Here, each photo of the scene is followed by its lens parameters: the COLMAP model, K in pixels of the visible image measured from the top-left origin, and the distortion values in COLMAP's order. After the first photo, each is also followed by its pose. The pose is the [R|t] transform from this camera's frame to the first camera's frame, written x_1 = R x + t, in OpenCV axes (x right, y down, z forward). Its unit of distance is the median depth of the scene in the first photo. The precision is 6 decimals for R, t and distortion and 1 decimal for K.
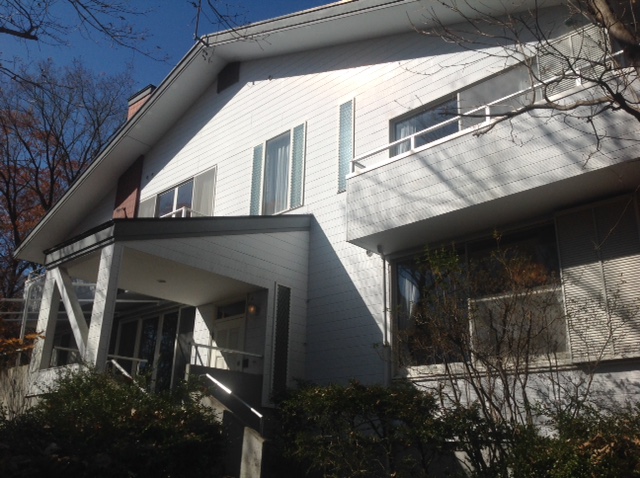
lens RADIAL K [[604.1, 0, 321.3], [0, 604.1, 239.9], [0, 0, 1]] dist [0.016629, 0.000000]
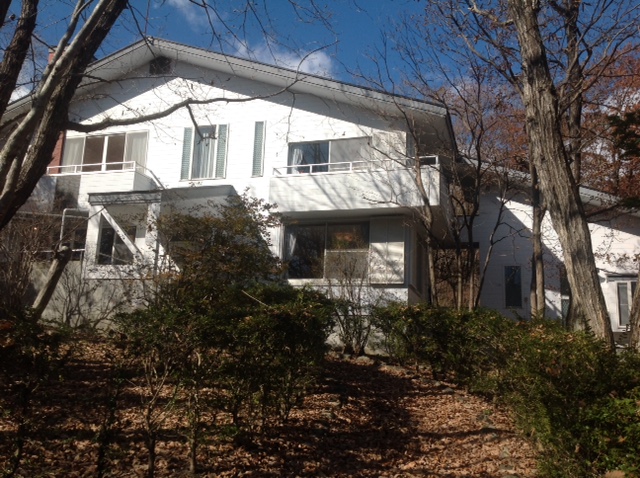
lens RADIAL K [[604.1, 0, 321.4], [0, 604.1, 238.8], [0, 0, 1]] dist [0.016629, 0.000000]
pose [[0.892837, 0.100541, 0.439014, -0.609868], [-0.170160, 0.977820, 0.122123, -0.170594], [-0.416998, -0.183738, 0.890142, -0.755349]]
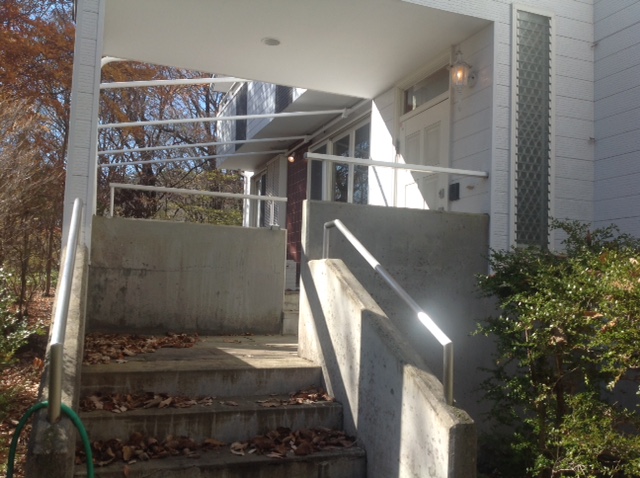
lens RADIAL K [[604.1, 0, 317.3], [0, 604.1, 237.9], [0, 0, 1]] dist [0.016629, 0.000000]
pose [[0.895230, -0.029609, -0.444620, -0.014040], [0.143037, 0.964082, 0.223799, 0.137384], [0.422024, -0.263949, 0.867310, 0.625181]]
